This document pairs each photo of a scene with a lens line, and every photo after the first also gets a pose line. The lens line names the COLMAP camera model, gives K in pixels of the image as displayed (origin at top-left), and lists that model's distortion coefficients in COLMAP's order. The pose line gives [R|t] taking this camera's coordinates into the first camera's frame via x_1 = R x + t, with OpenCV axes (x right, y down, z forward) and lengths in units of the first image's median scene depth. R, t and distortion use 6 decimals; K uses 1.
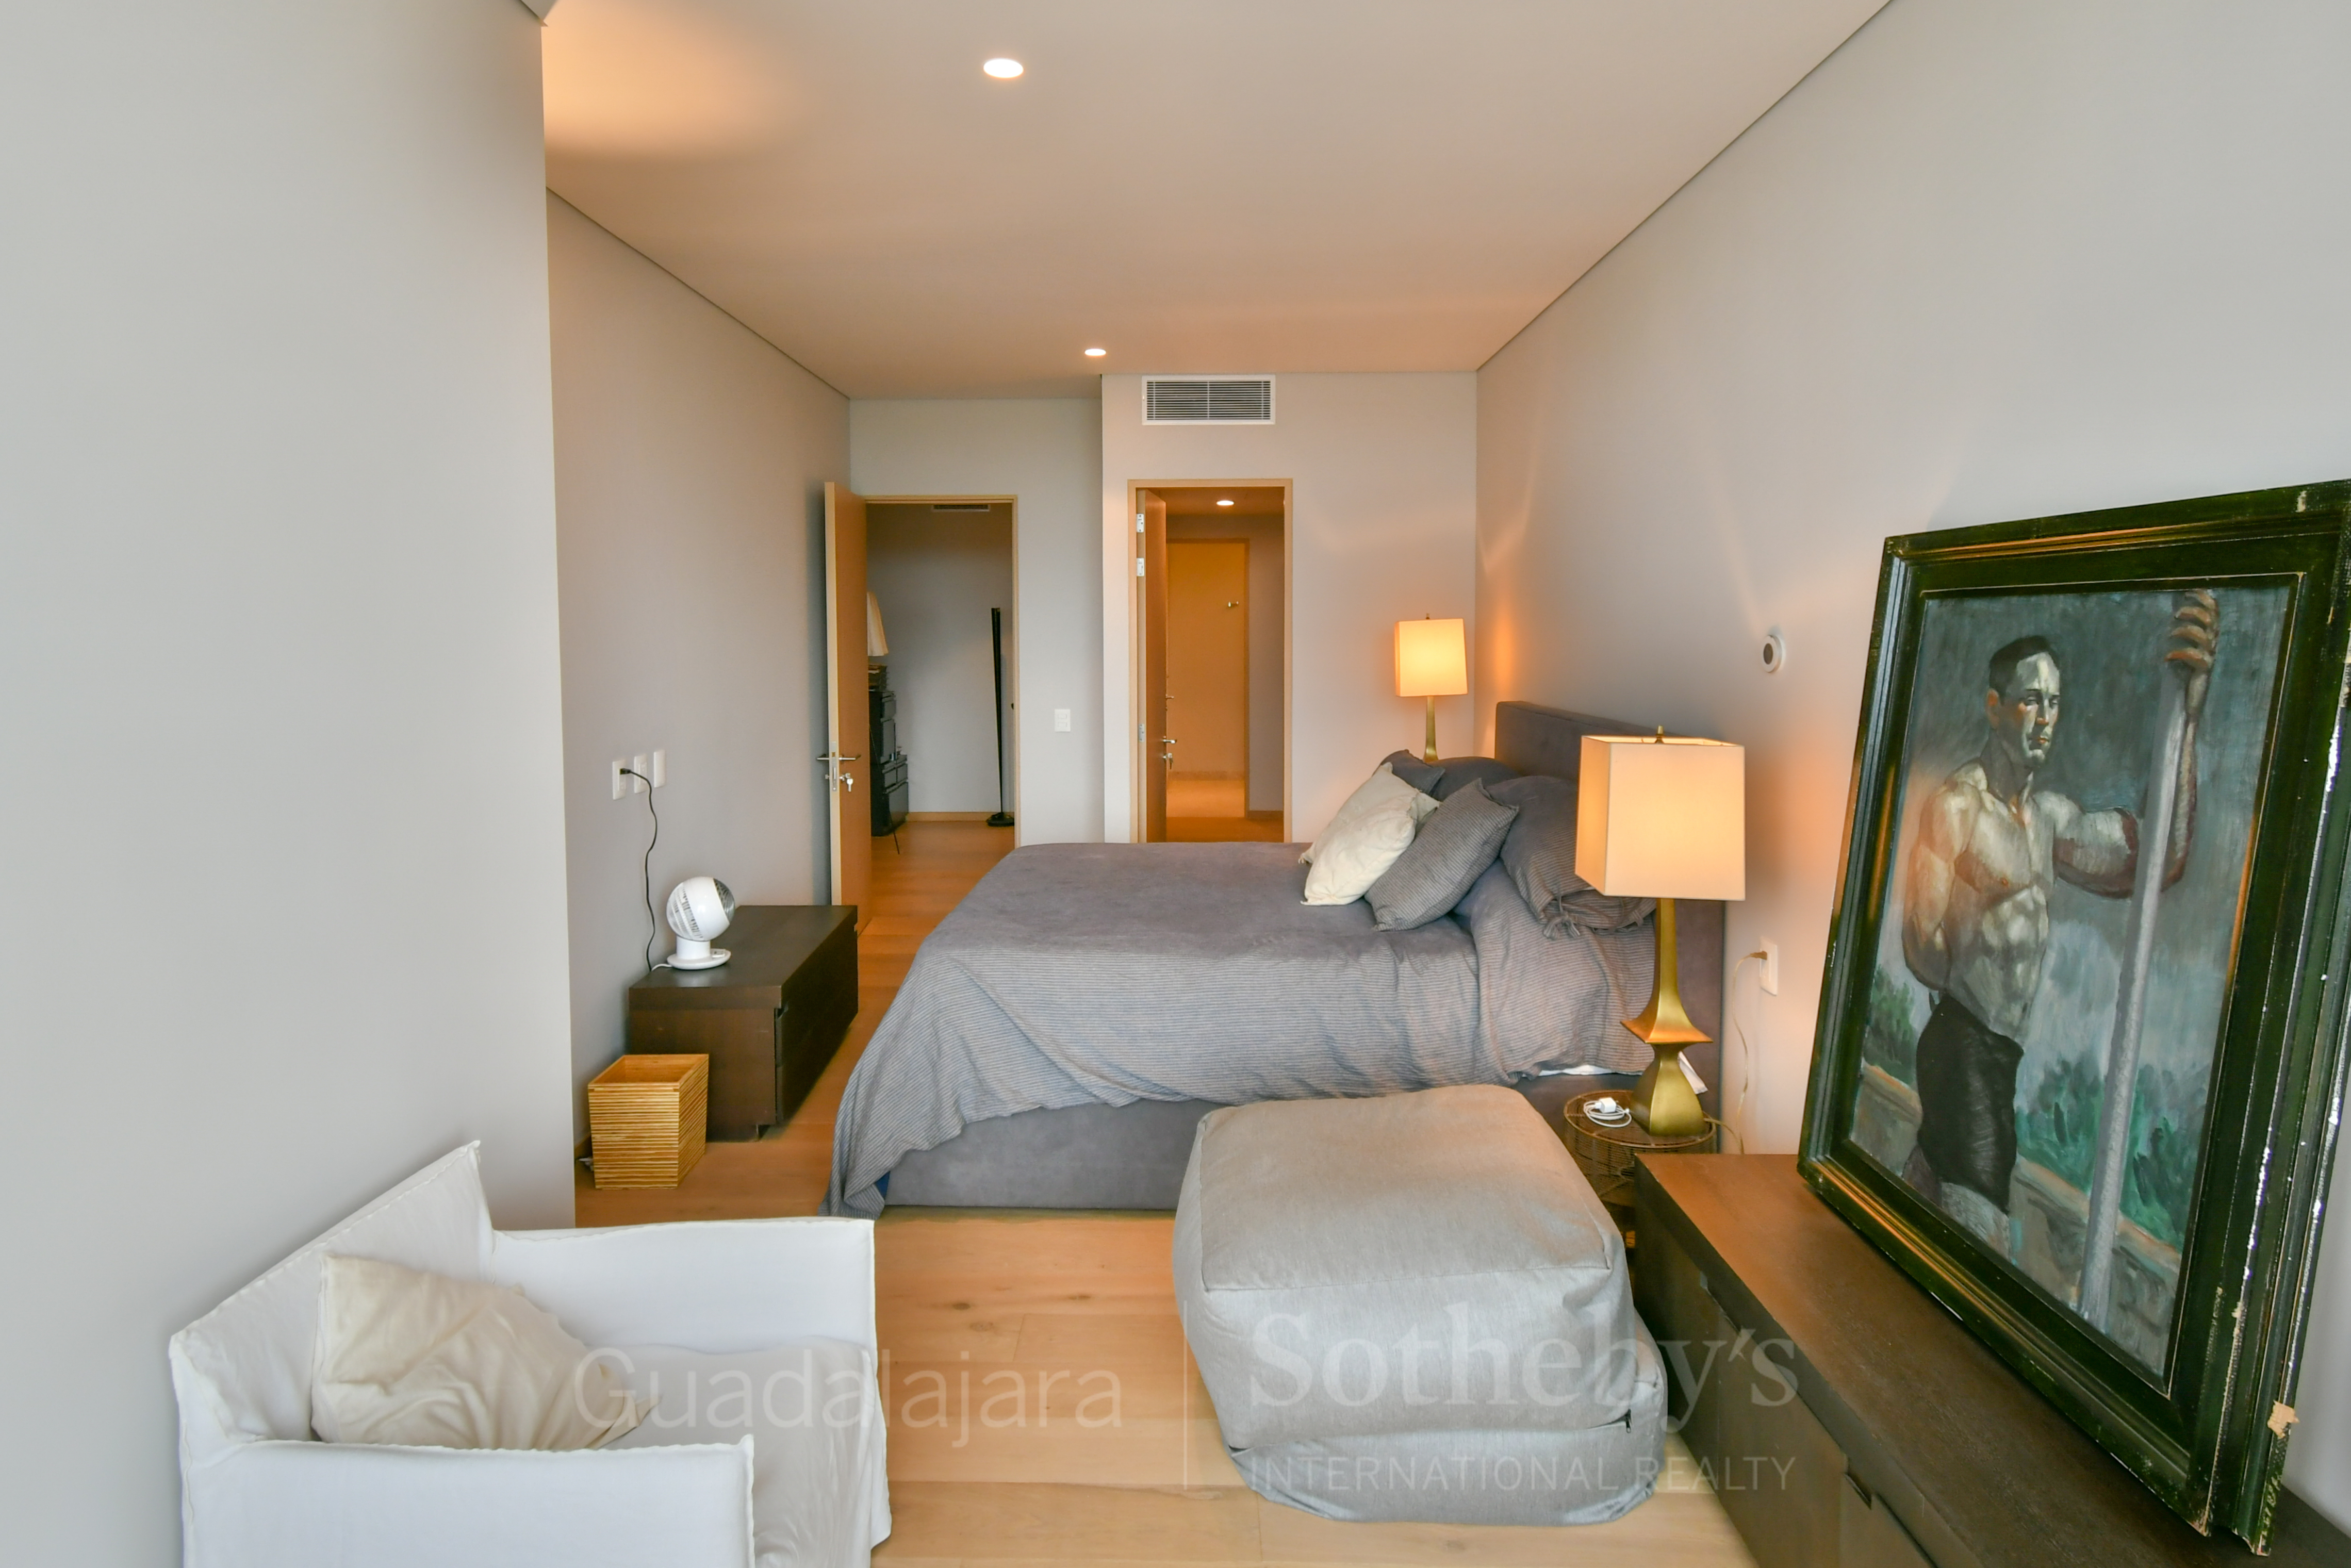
lens RADIAL K [[1027.9, 0, 1167.8], [0, 1027.9, 787.8], [0, 0, 1]] dist [-0.002251, -0.000336]
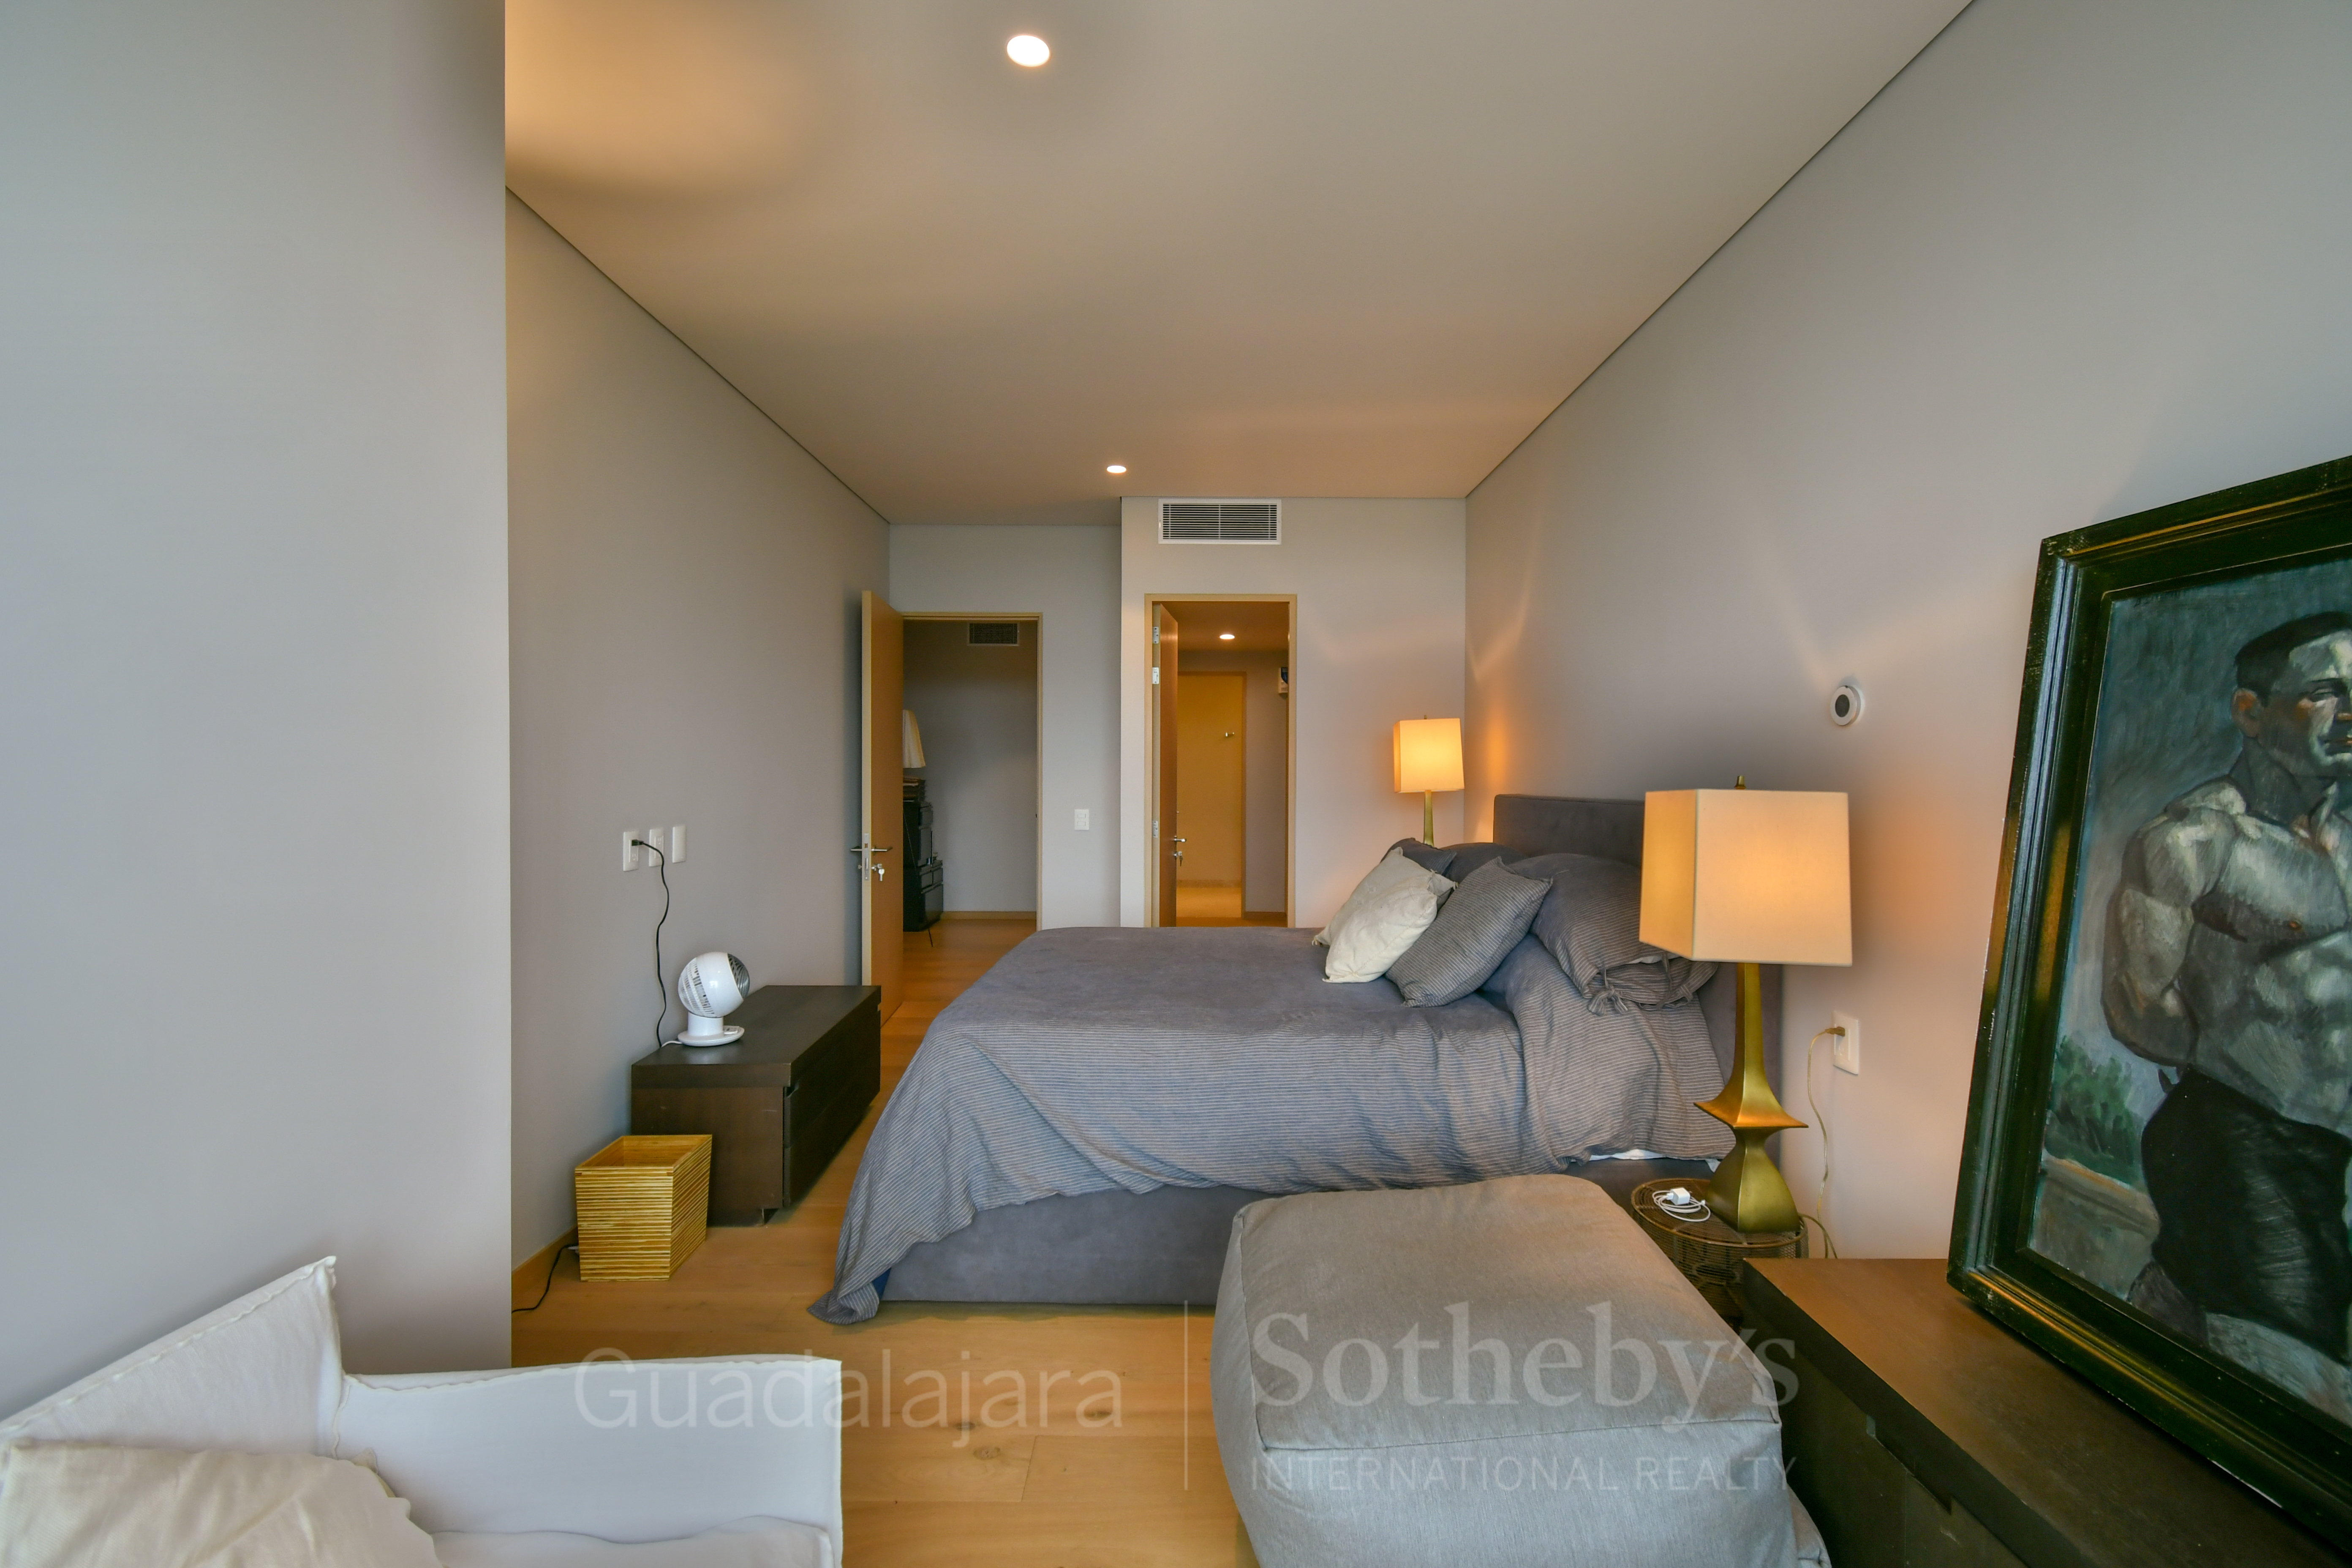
lens RADIAL K [[857.9, 0, 1178.2], [0, 857.9, 867.6], [0, 0, 1]] dist [0.002557, -0.002802]
pose [[0.999913, 0.005281, 0.012067, -0.024767], [-0.004799, 0.999201, -0.039681, 0.044757], [-0.012267, 0.039620, 0.999140, 0.207035]]
